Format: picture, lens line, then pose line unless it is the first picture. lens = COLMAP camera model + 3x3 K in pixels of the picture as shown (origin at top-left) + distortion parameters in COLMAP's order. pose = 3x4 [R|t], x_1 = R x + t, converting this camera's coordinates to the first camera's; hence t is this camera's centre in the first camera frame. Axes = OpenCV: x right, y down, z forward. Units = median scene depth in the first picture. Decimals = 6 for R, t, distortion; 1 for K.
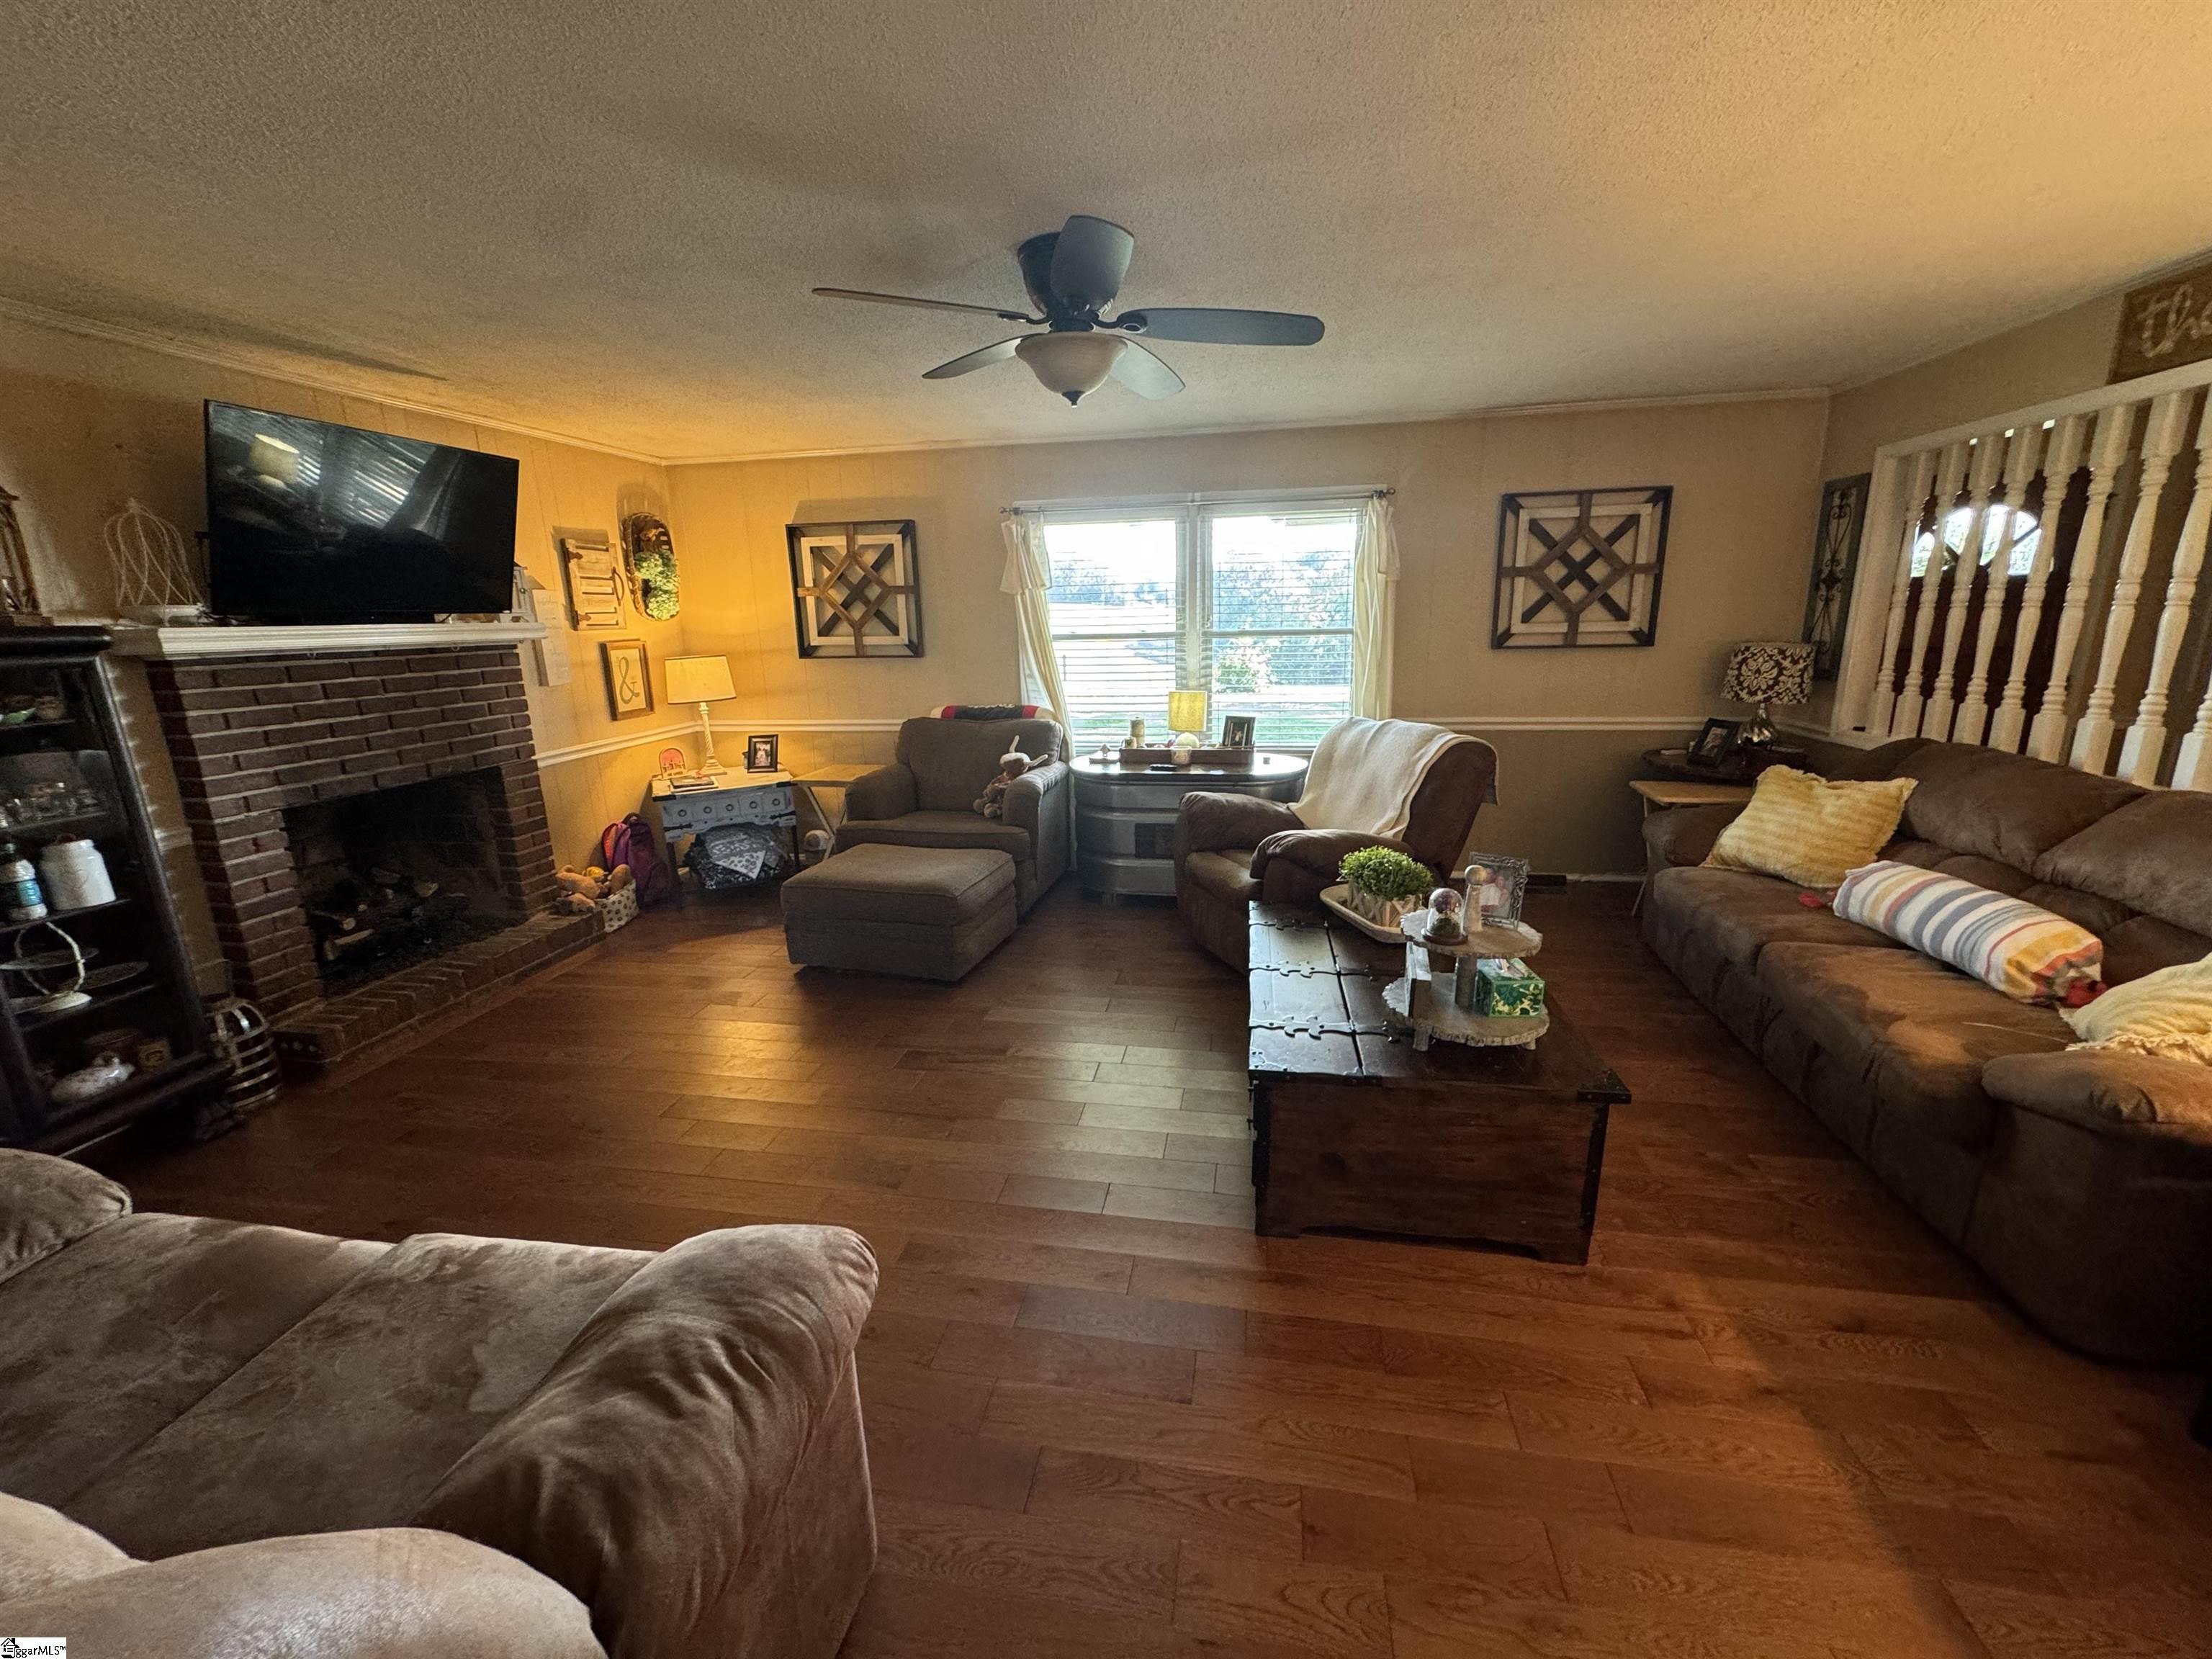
lens RADIAL K [[876.4, 0, 1103.2], [0, 876.4, 824.9], [0, 0, 1]] dist [0.001945, -0.000790]
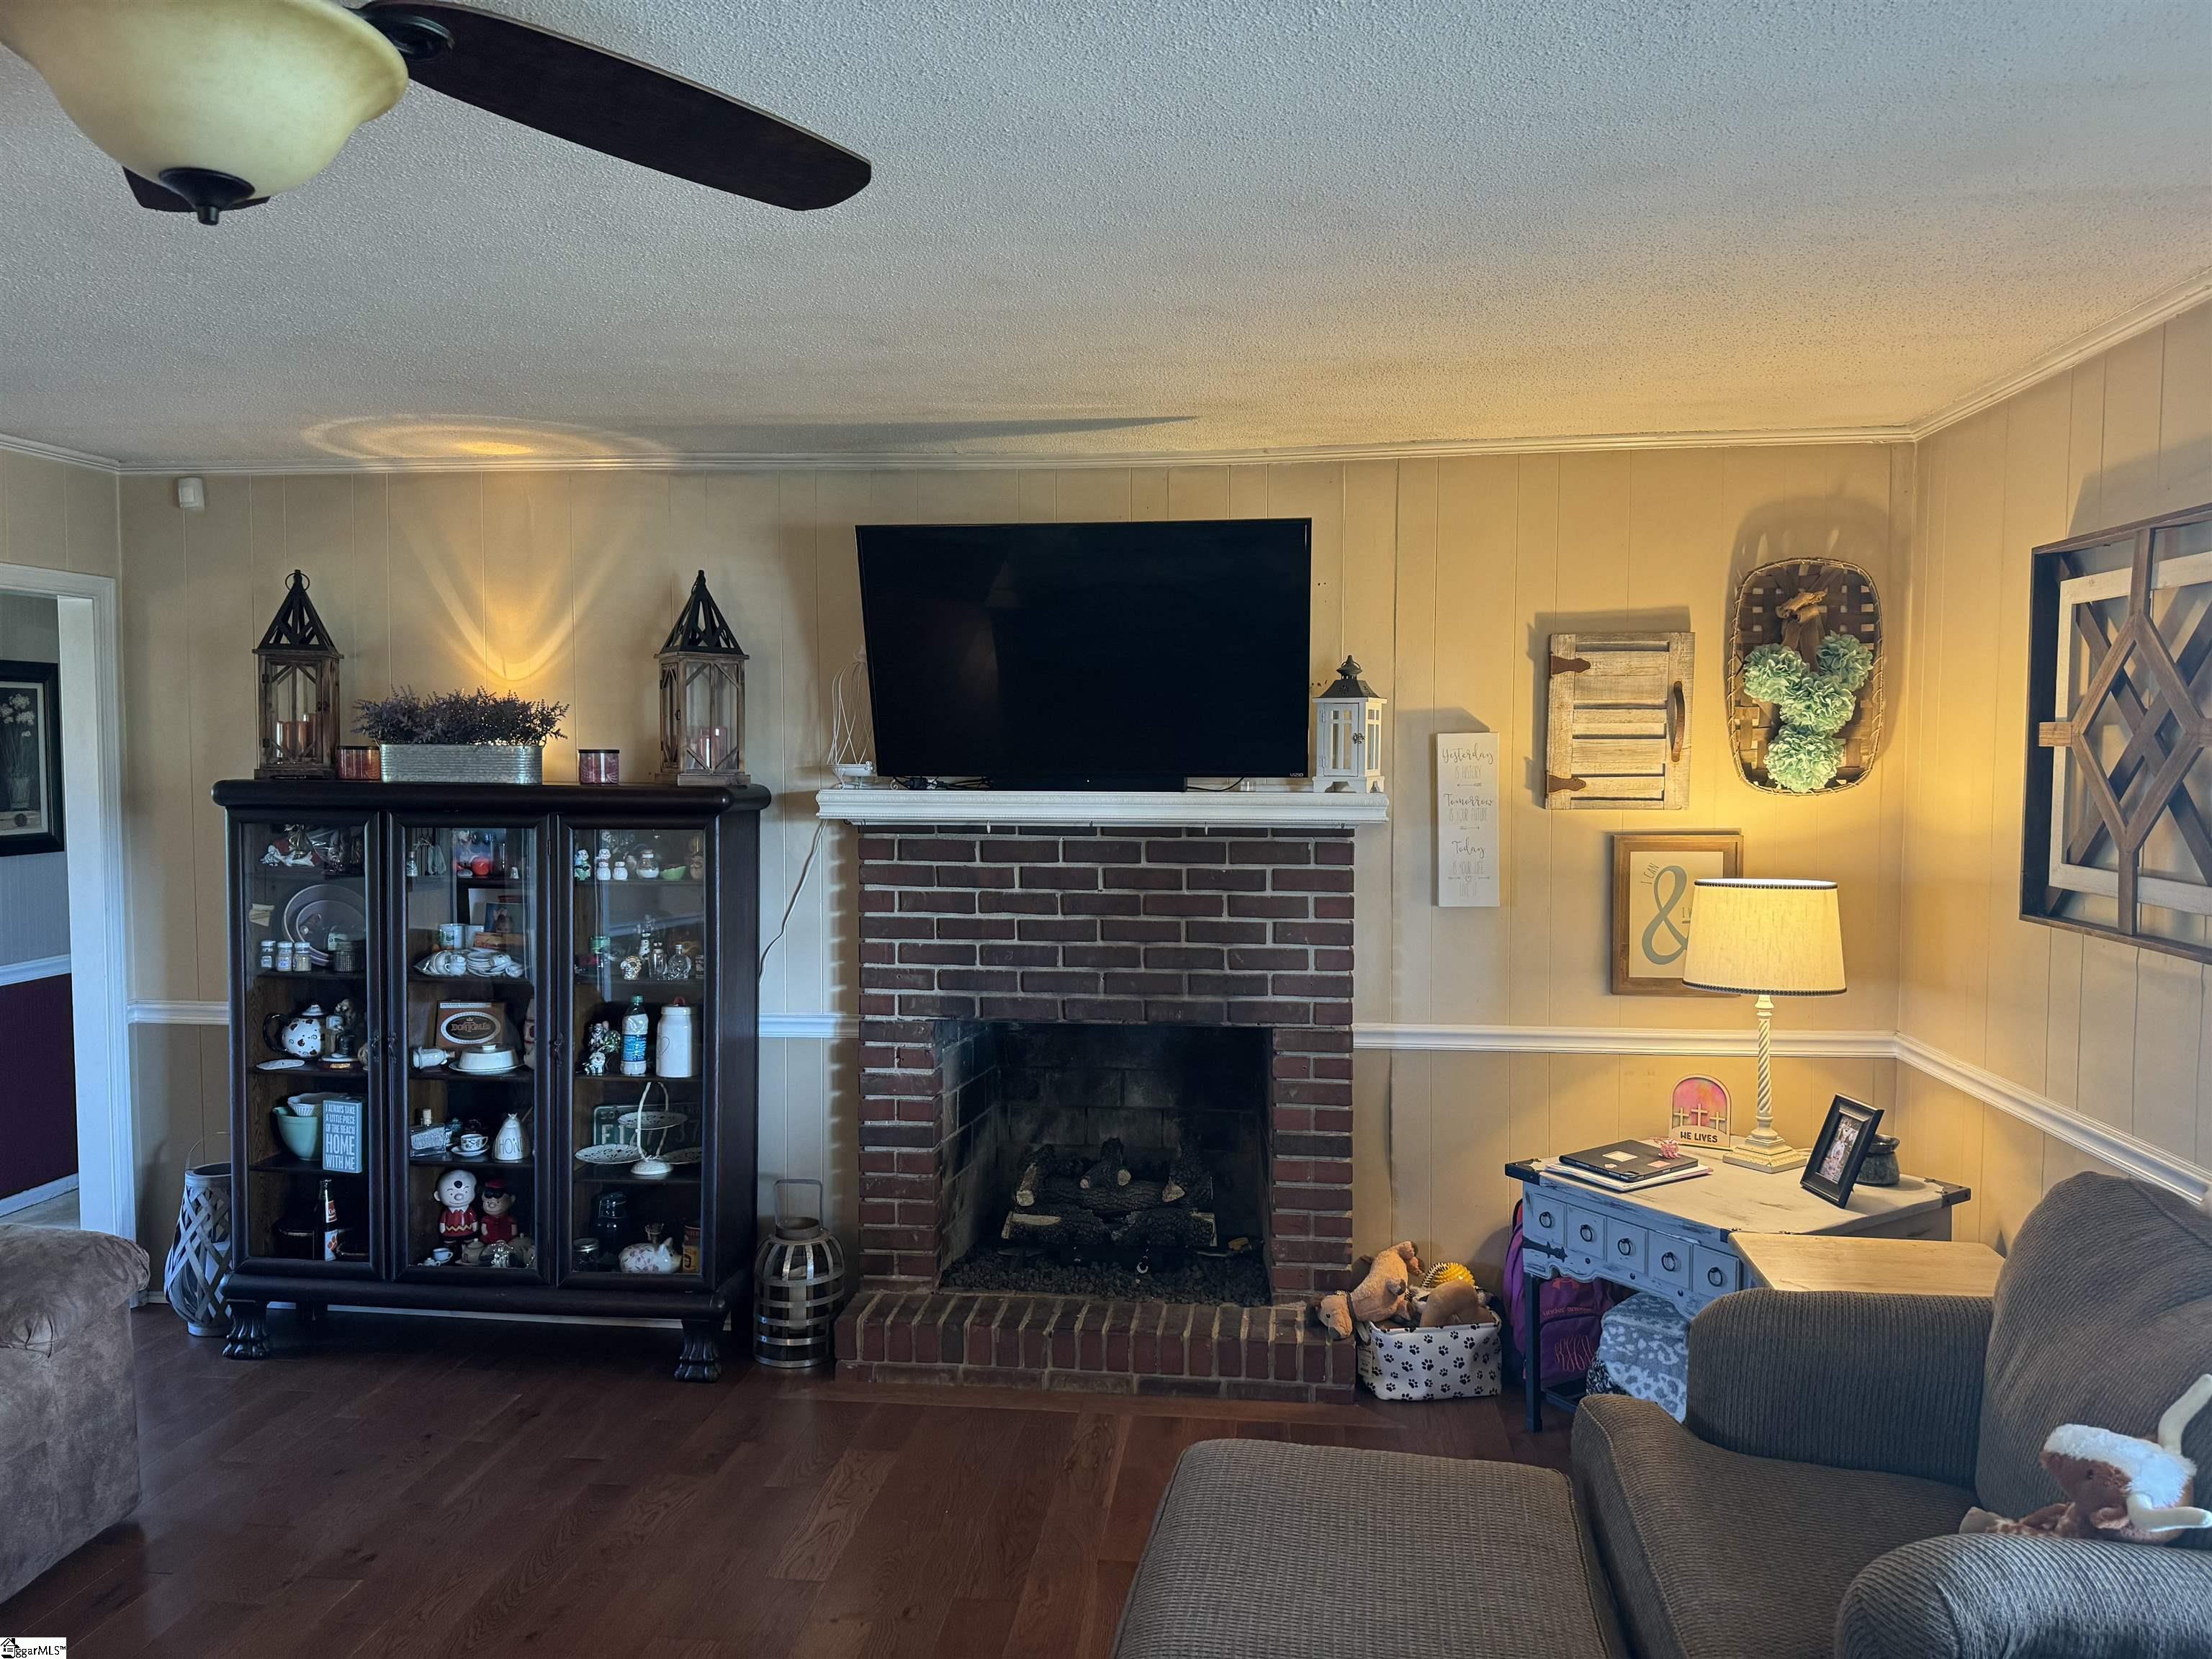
lens RADIAL K [[1548.6, 0, 1119.9], [0, 1548.6, 825.3], [0, 0, 1]] dist [0.059953, -0.074914]
pose [[0.071525, 0.075523, -0.994575, 0.307145], [-0.236551, 0.969967, 0.056643, -0.223286], [0.968983, 0.231216, 0.087242, 0.746890]]
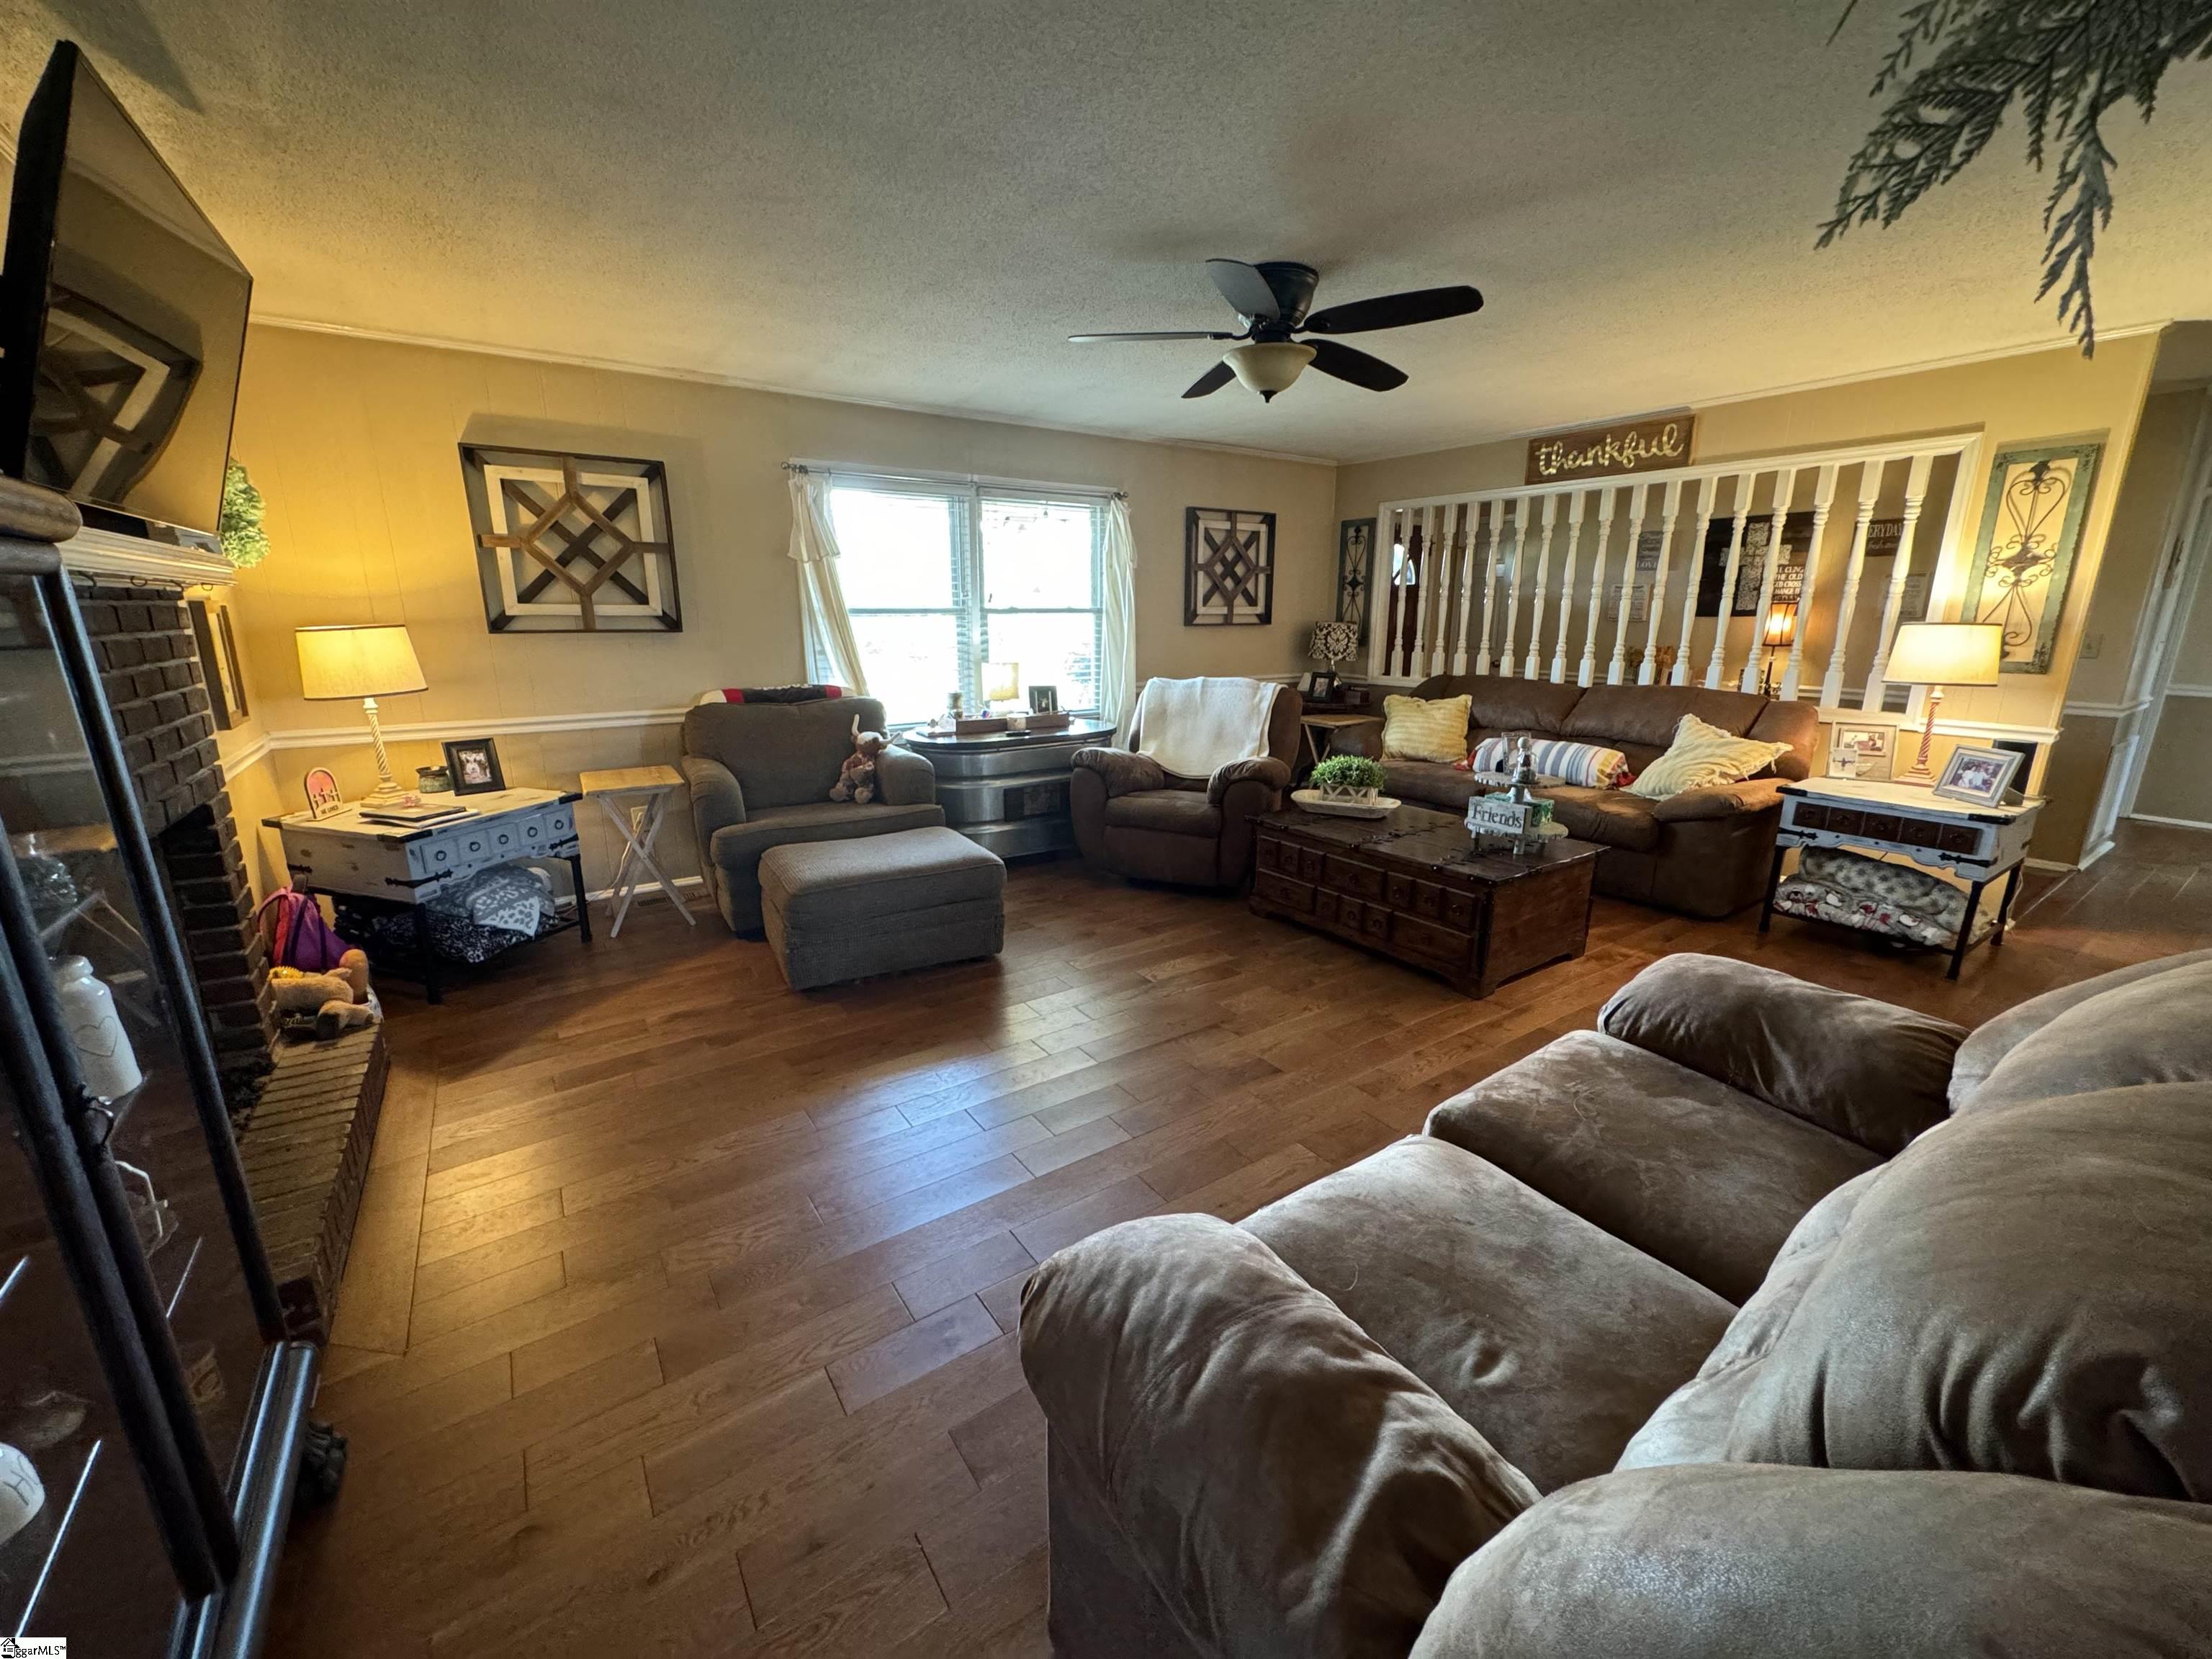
lens RADIAL K [[876.4, 0, 1115.1], [0, 876.4, 825.4], [0, 0, 1]] dist [0.001945, -0.000790]
pose [[0.710258, -0.146138, 0.688605, -0.633488], [0.147039, 0.987435, 0.057895, 0.000290], [-0.688413, 0.060131, 0.722822, 0.170361]]
